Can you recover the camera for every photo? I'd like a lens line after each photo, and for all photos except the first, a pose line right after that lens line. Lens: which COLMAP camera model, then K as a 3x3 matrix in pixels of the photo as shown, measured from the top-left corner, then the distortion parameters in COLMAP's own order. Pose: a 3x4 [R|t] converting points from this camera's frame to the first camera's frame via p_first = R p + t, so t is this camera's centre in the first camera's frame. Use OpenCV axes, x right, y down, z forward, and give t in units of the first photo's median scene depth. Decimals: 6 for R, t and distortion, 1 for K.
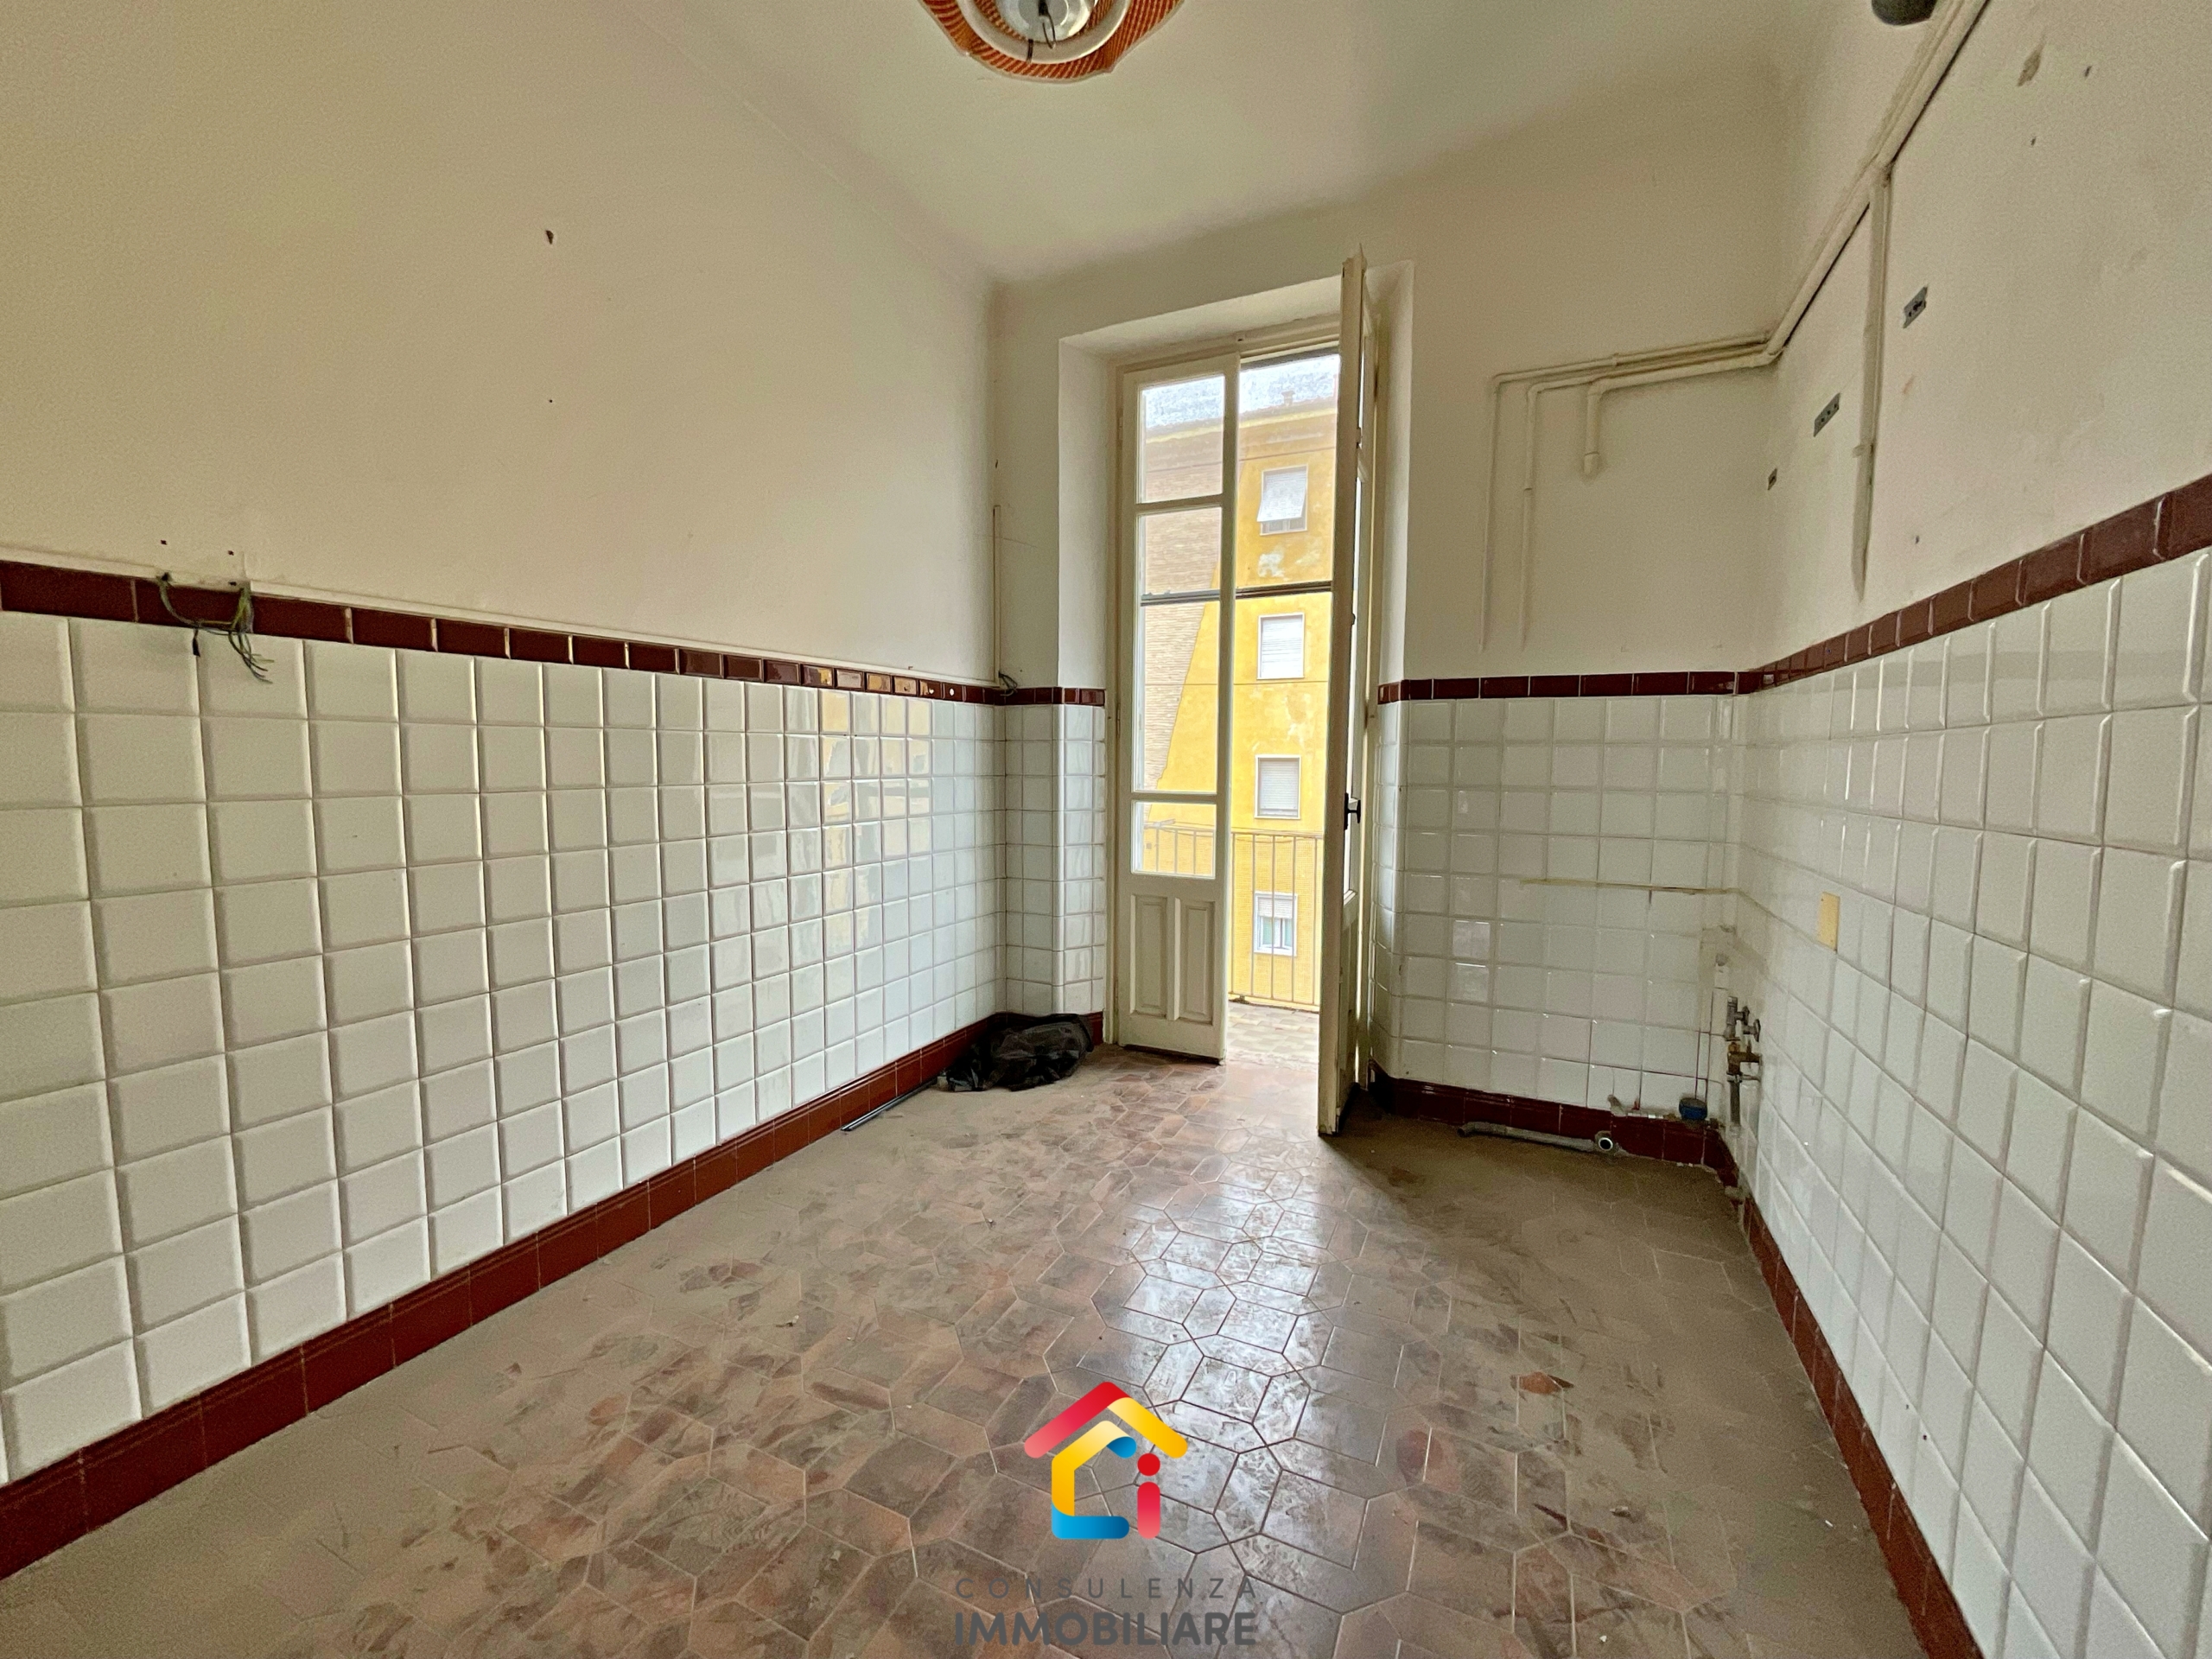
lens RADIAL K [[896.0, 0, 1106.9], [0, 896.0, 832.6], [0, 0, 1]] dist [-0.001217, -0.003576]
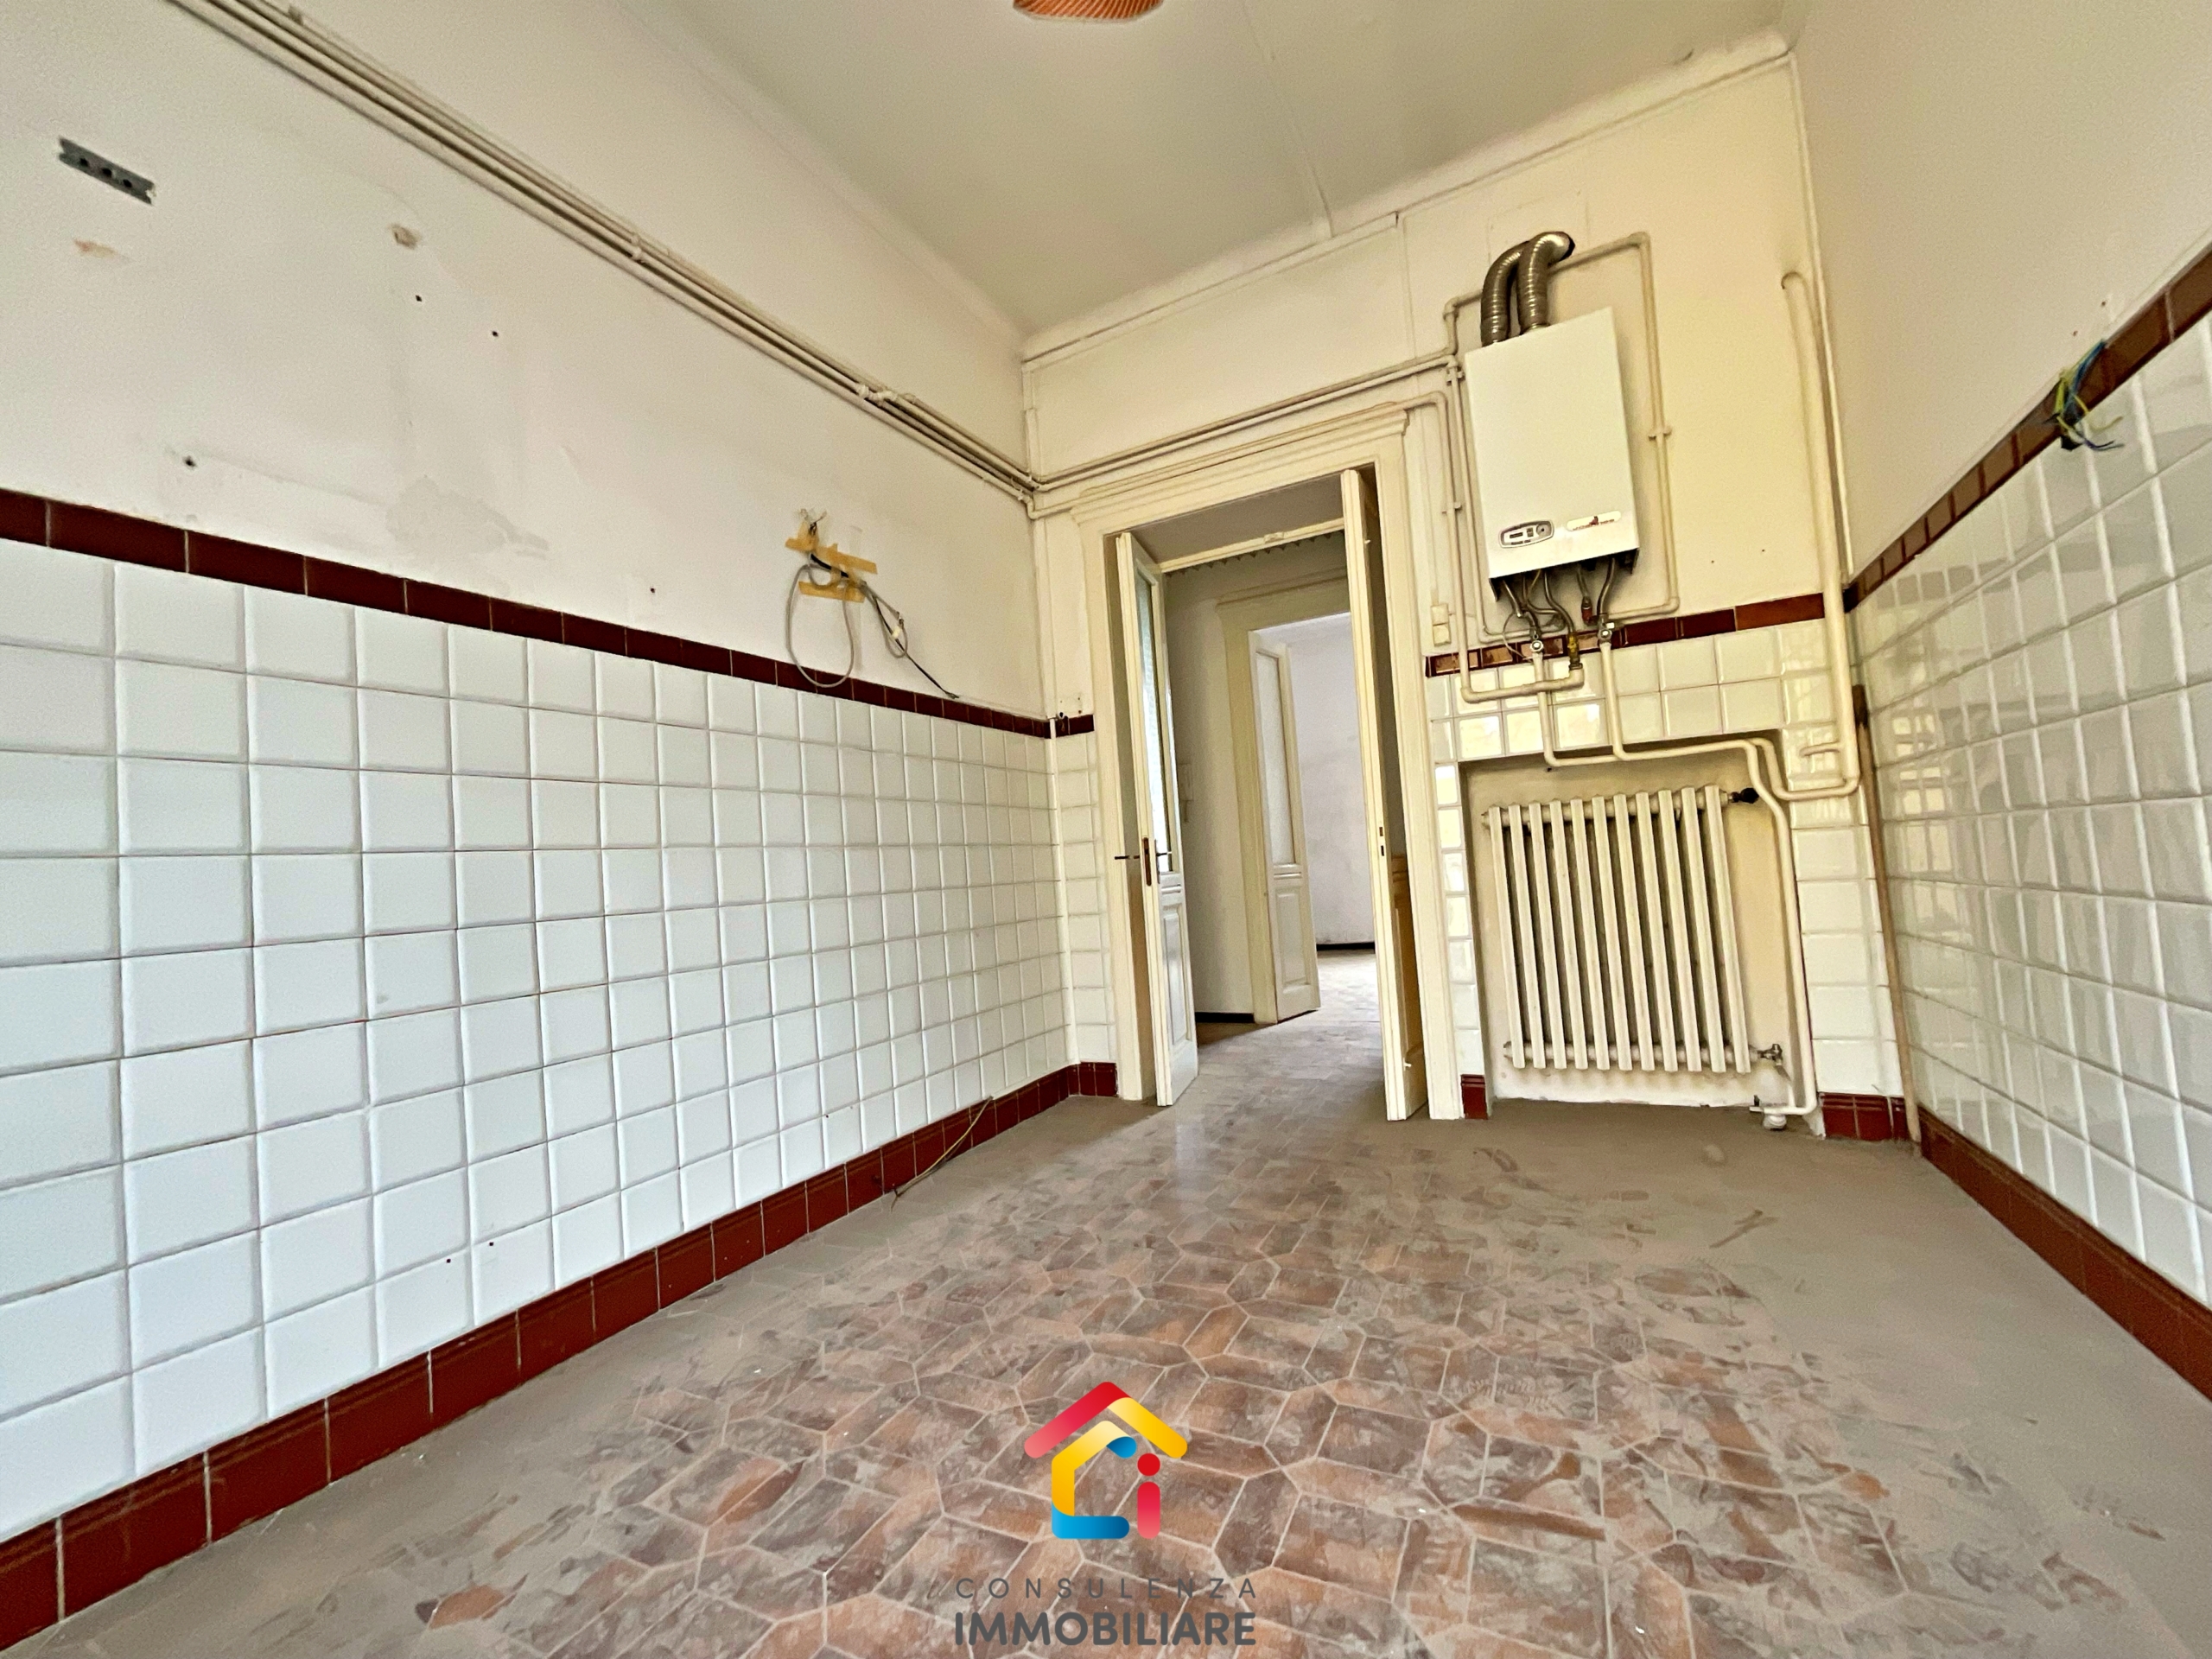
lens RADIAL K [[896.0, 0, 1112.6], [0, 896.0, 840.2], [0, 0, 1]] dist [-0.001217, -0.003576]
pose [[-0.997286, 0.070963, 0.019608, -0.035281], [0.071762, 0.996468, 0.043609, 0.083817], [-0.016444, 0.044897, -0.998856, 1.799272]]
